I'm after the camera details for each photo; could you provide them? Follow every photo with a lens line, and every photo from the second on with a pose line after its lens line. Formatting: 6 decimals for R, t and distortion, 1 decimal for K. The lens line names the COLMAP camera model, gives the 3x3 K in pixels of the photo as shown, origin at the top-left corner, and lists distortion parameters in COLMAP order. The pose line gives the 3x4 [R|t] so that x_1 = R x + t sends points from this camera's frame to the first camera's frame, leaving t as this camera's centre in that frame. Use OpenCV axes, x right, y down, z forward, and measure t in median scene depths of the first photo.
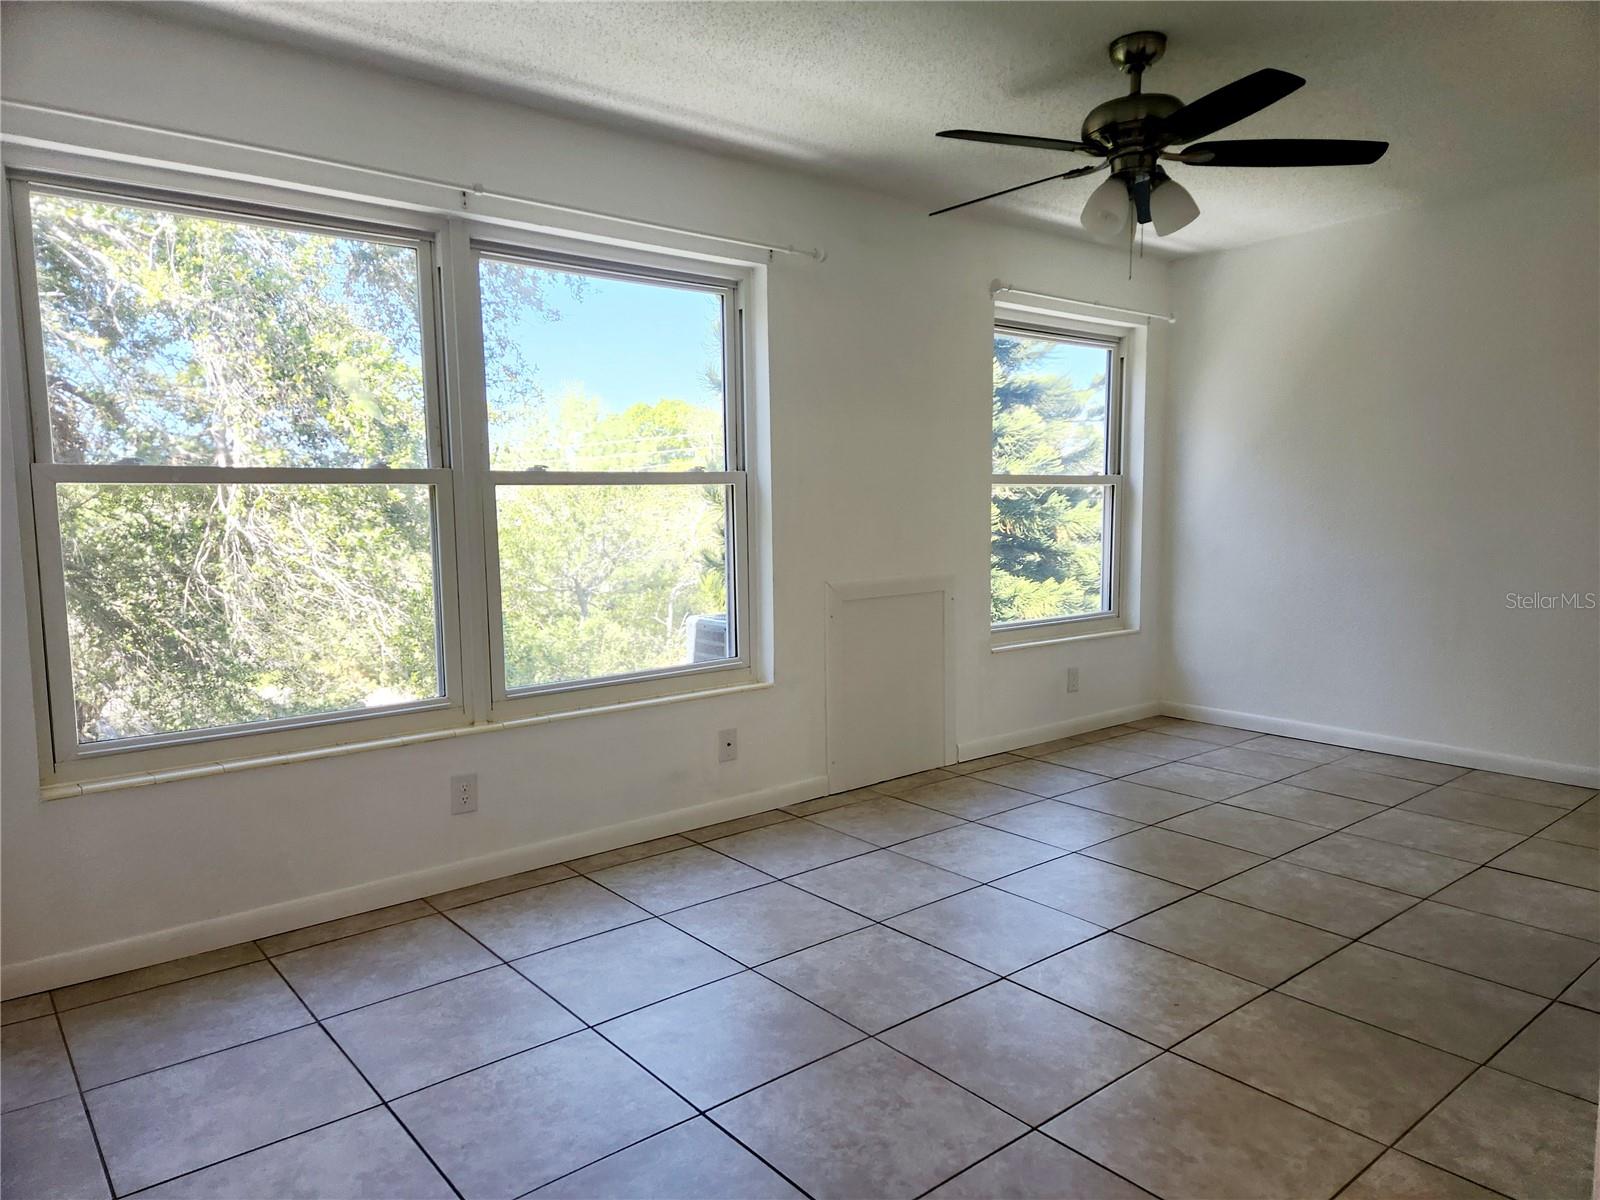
lens RADIAL K [[1062.0, 0, 797.5], [0, 1062.0, 604.5], [0, 0, 1]] dist [0.077455, -0.067467]
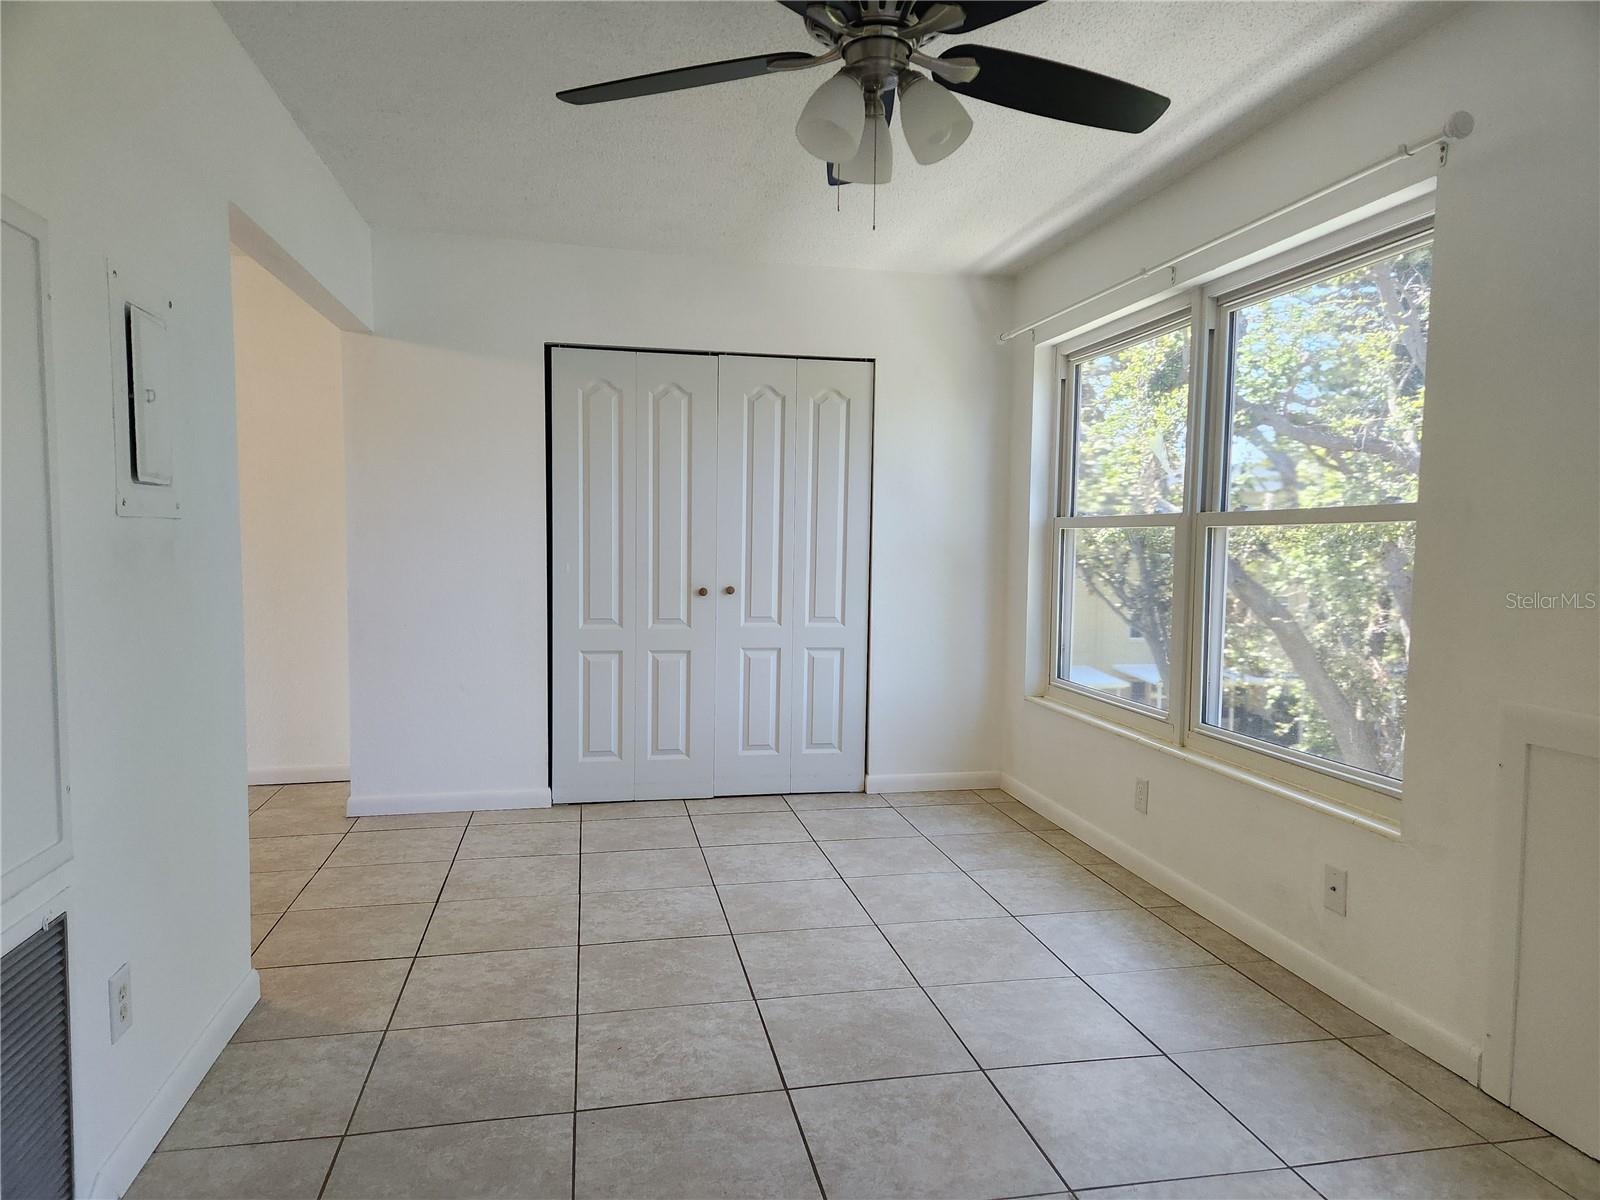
lens RADIAL K [[1062.0, 0, 797.5], [0, 1062.0, 604.5], [0, 0, 1]] dist [0.077455, -0.067467]
pose [[-0.469640, 0.066811, -0.880326, 1.028705], [-0.091459, 0.988086, 0.123781, -0.157540], [0.878108, 0.138647, -0.457935, 1.414293]]
